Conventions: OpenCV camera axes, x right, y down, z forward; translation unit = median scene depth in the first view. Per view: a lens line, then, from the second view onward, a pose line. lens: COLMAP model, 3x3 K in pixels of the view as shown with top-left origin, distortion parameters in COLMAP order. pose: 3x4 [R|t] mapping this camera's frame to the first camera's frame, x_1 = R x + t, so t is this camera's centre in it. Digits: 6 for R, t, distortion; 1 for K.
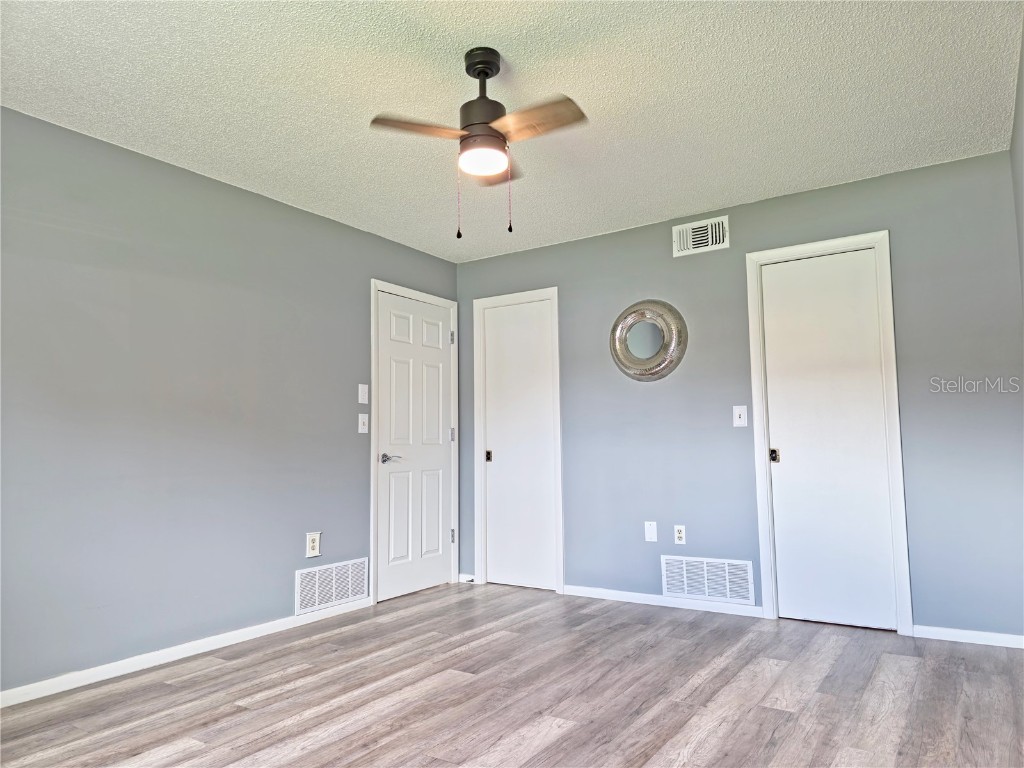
lens RADIAL K [[697.7, 0, 526.3], [0, 697.7, 373.8], [0, 0, 1]] dist [0.062583, -0.052454]
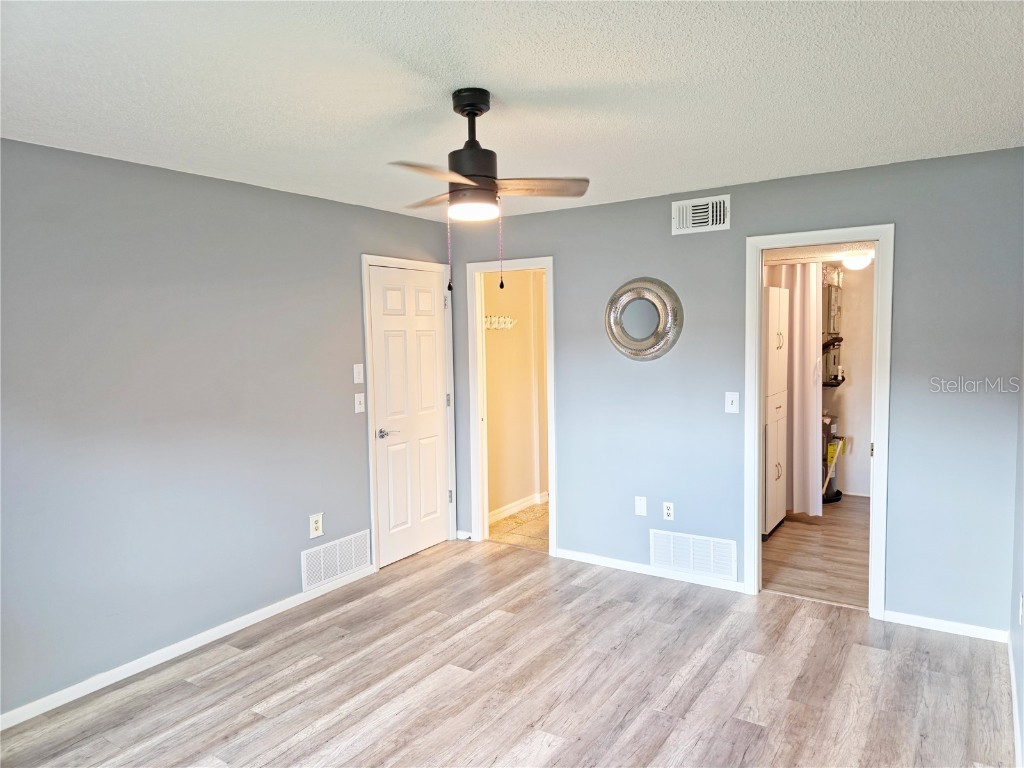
lens RADIAL K [[697.7, 0, 521.3], [0, 697.7, 386.1], [0, 0, 1]] dist [0.062583, -0.052454]
pose [[0.999995, -0.001206, -0.002893, 0.005899], [0.001670, 0.986136, 0.165929, -0.187895], [0.002652, -0.165933, 0.986134, 0.009450]]
